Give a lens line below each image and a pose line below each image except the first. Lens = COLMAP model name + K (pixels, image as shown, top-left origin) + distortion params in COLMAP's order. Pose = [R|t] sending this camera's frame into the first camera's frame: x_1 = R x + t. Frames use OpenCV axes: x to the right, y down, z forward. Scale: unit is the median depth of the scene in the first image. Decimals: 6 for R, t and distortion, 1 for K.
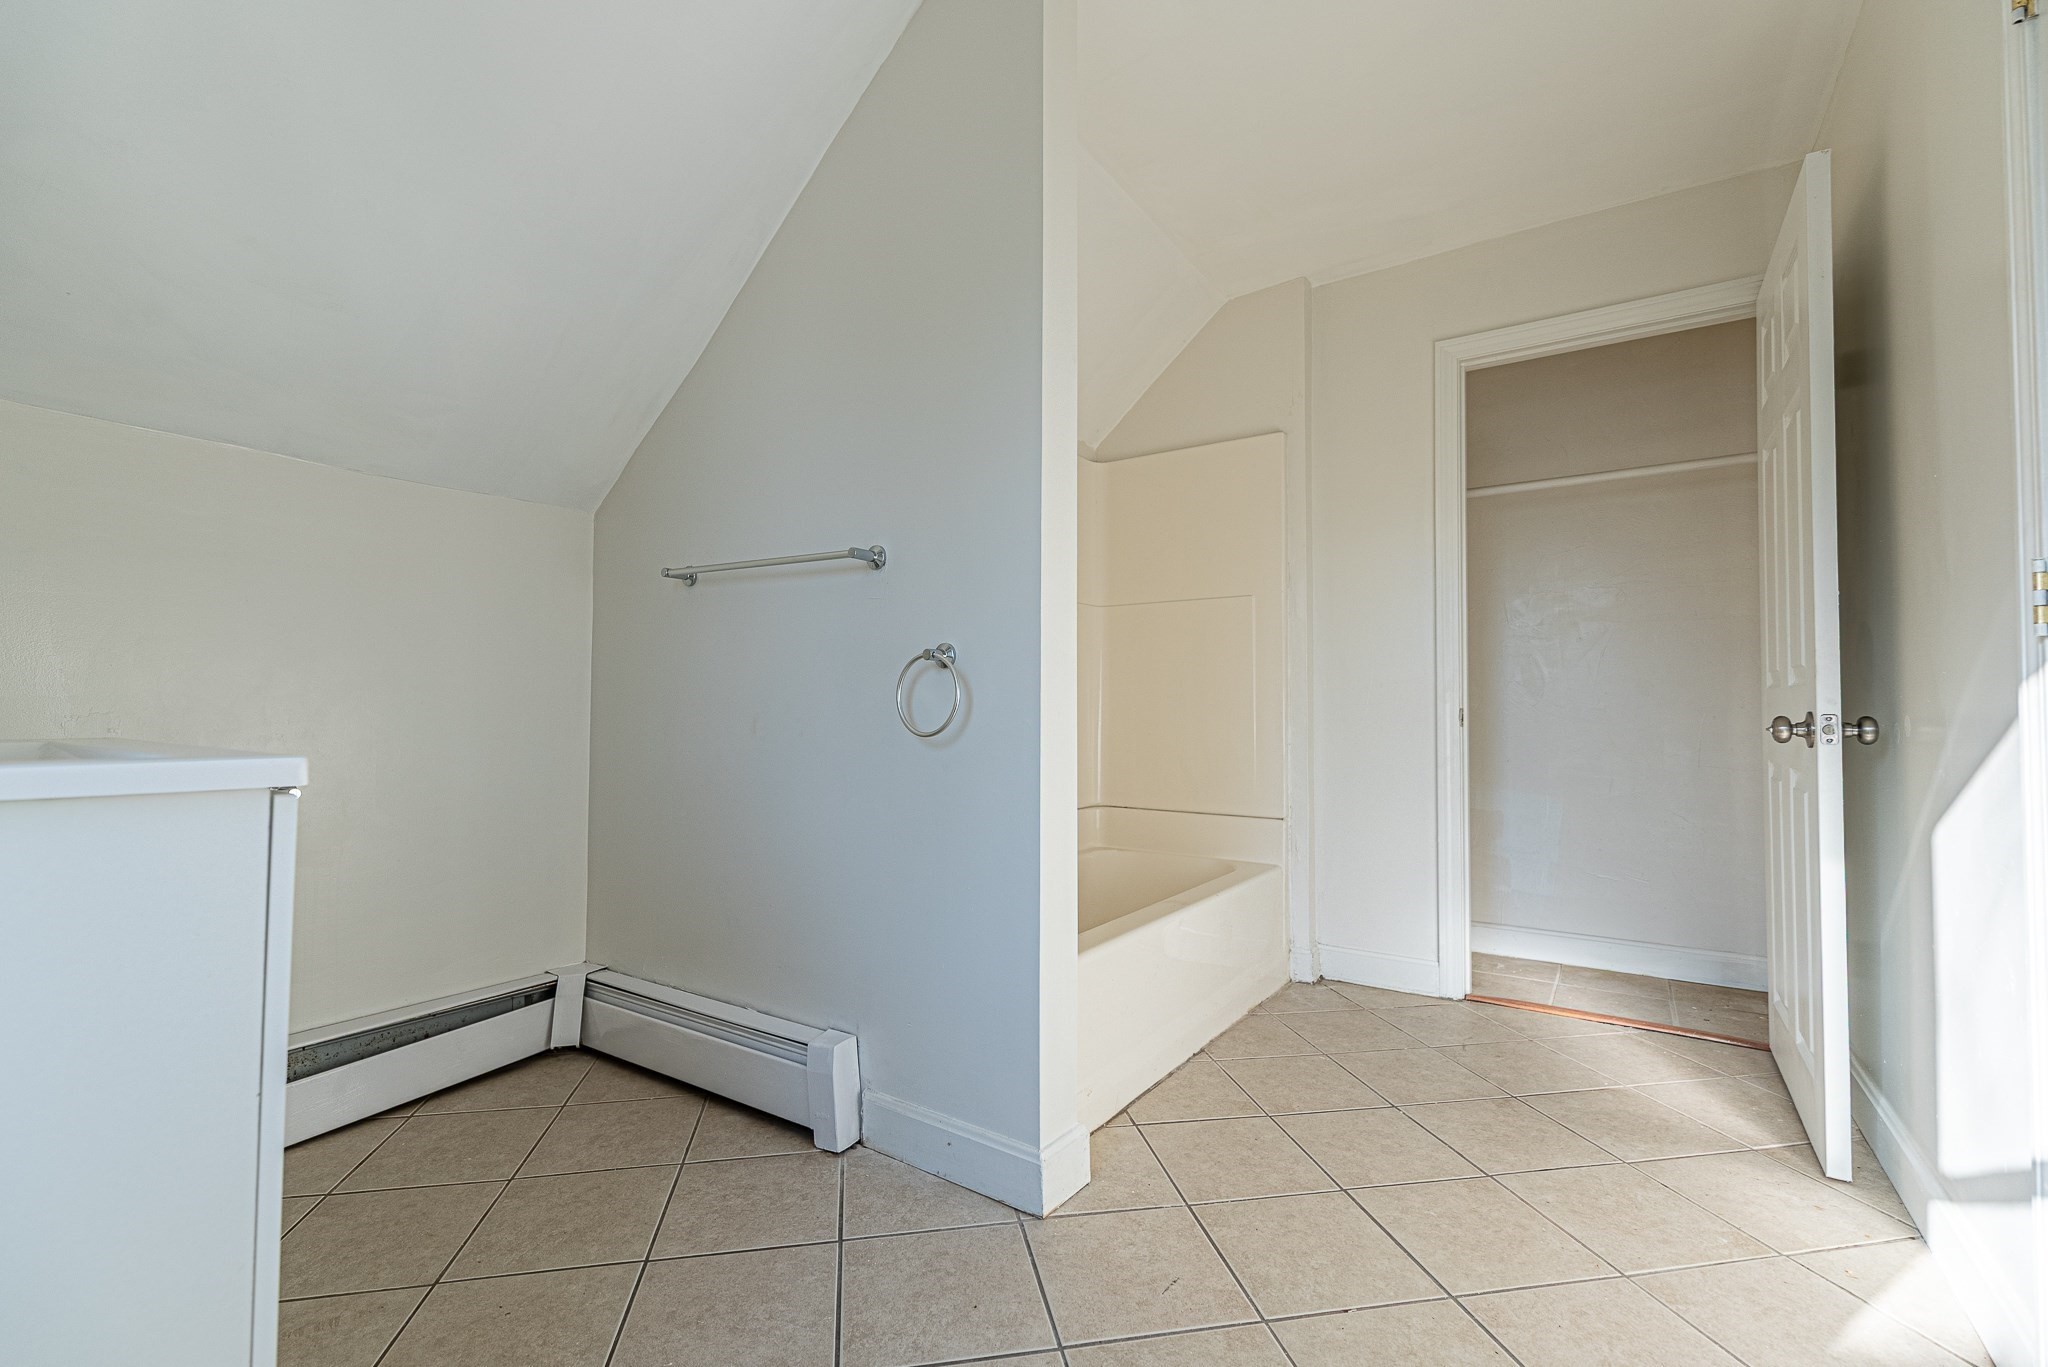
lens RADIAL K [[887.9, 0, 1008.2], [0, 887.9, 683.5], [0, 0, 1]] dist [0.001605, -0.000588]
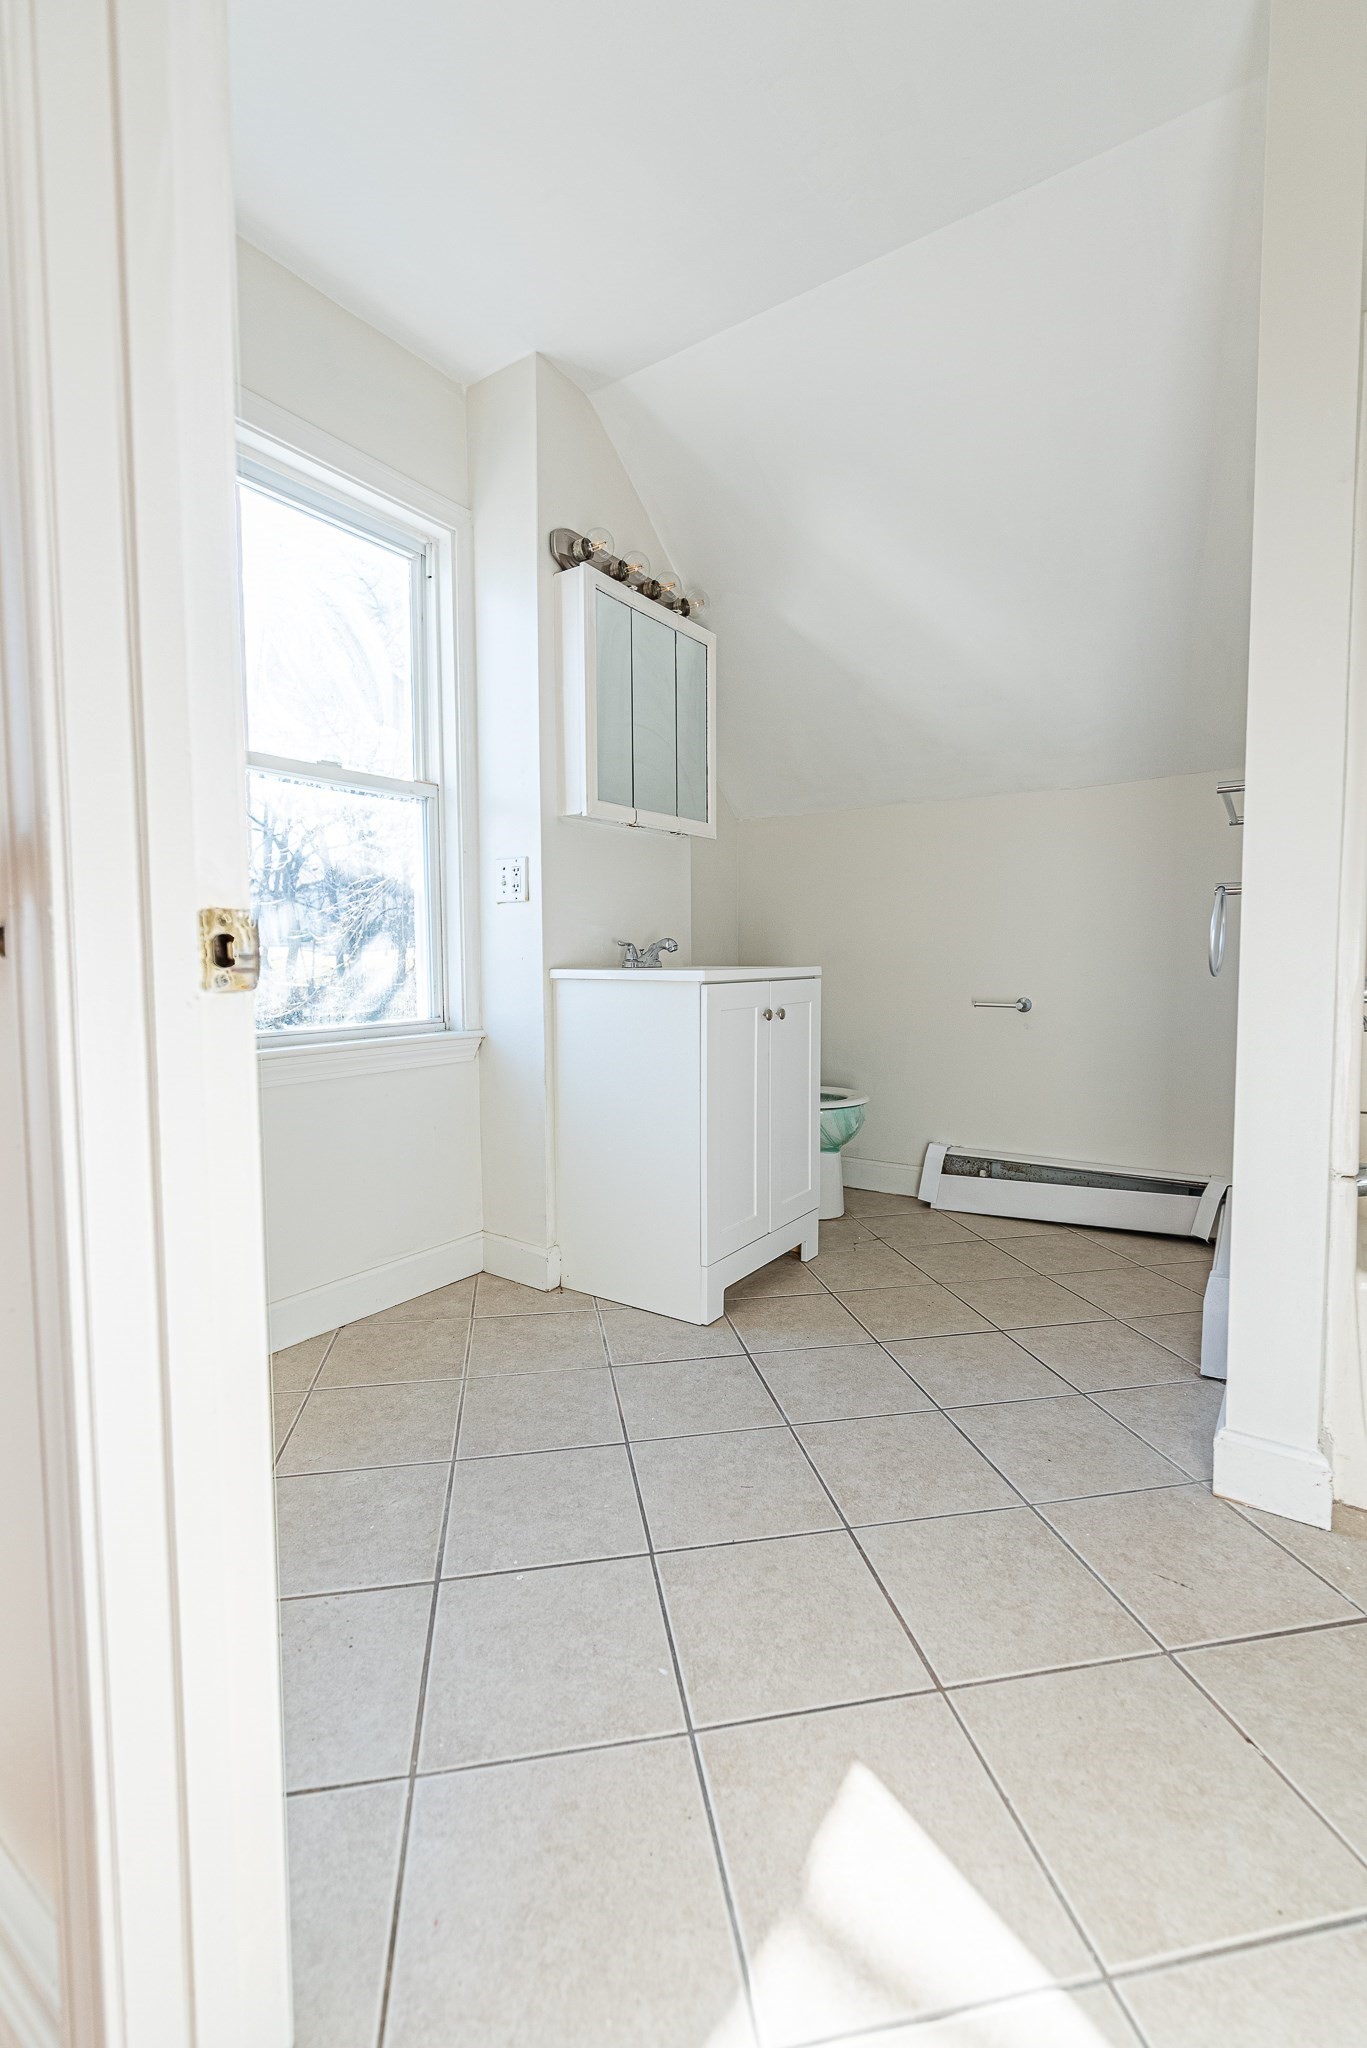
lens RADIAL K [[887.9, 0, 686.3], [0, 887.9, 1015.8], [0, 0, 1]] dist [0.001605, -0.000588]
pose [[0.000663, 0.061566, -0.998103, 0.754319], [0.035027, 0.997489, 0.061551, 0.021084], [0.999386, -0.035001, -0.001495, 0.377100]]
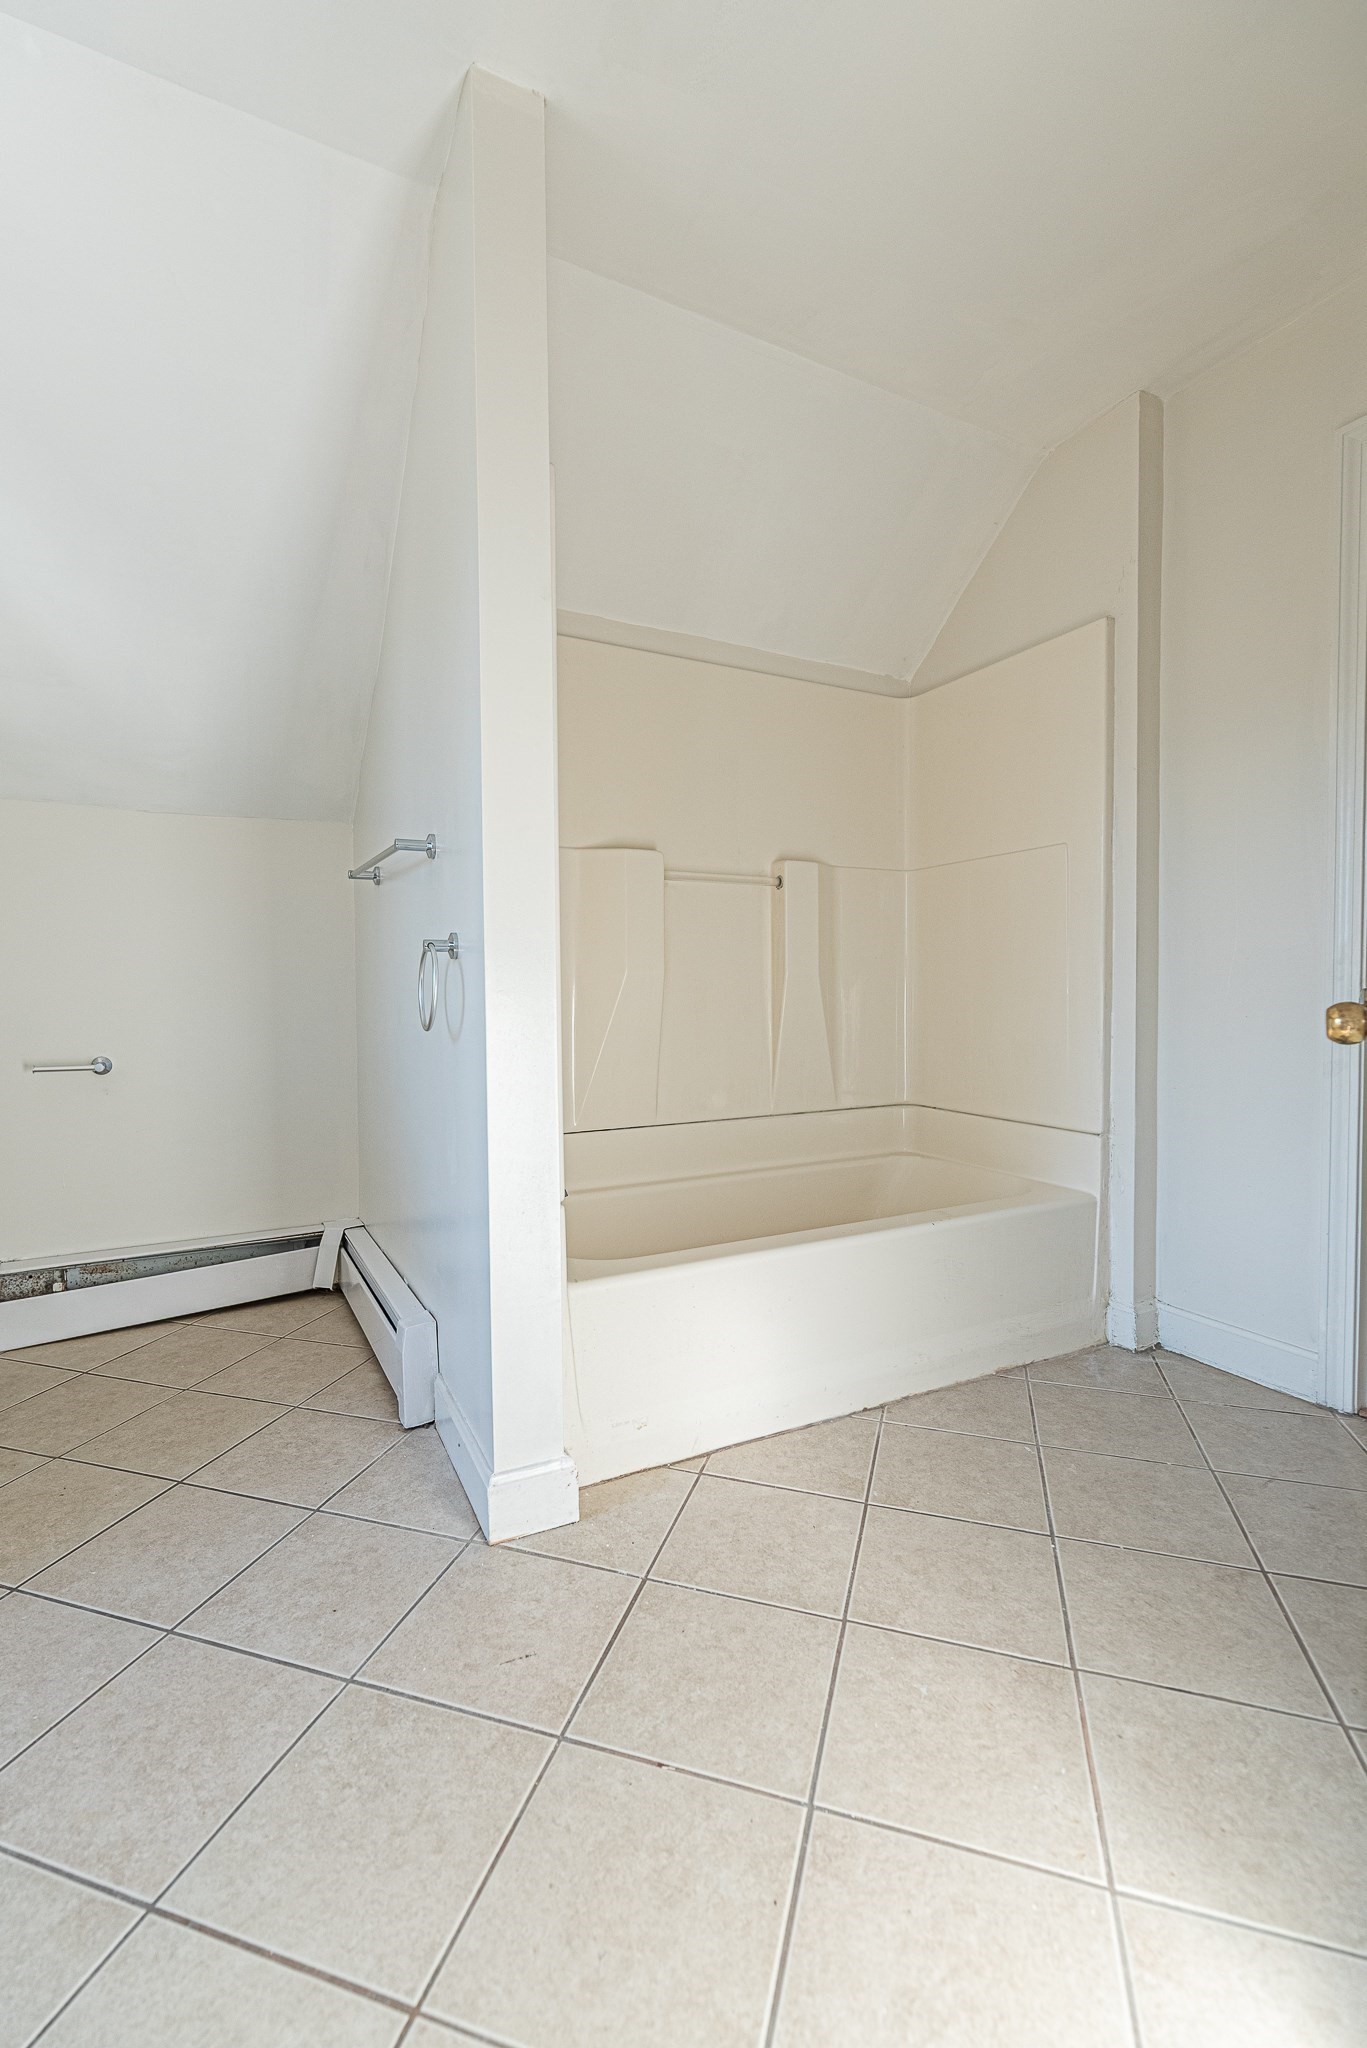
lens RADIAL K [[887.9, 0, 676.1], [0, 887.9, 1017.2], [0, 0, 1]] dist [0.001605, -0.000588]
pose [[0.882095, 0.005998, -0.471033, 0.526586], [0.025136, 0.997895, 0.059779, -0.006340], [0.470400, -0.064570, 0.880088, 0.241397]]
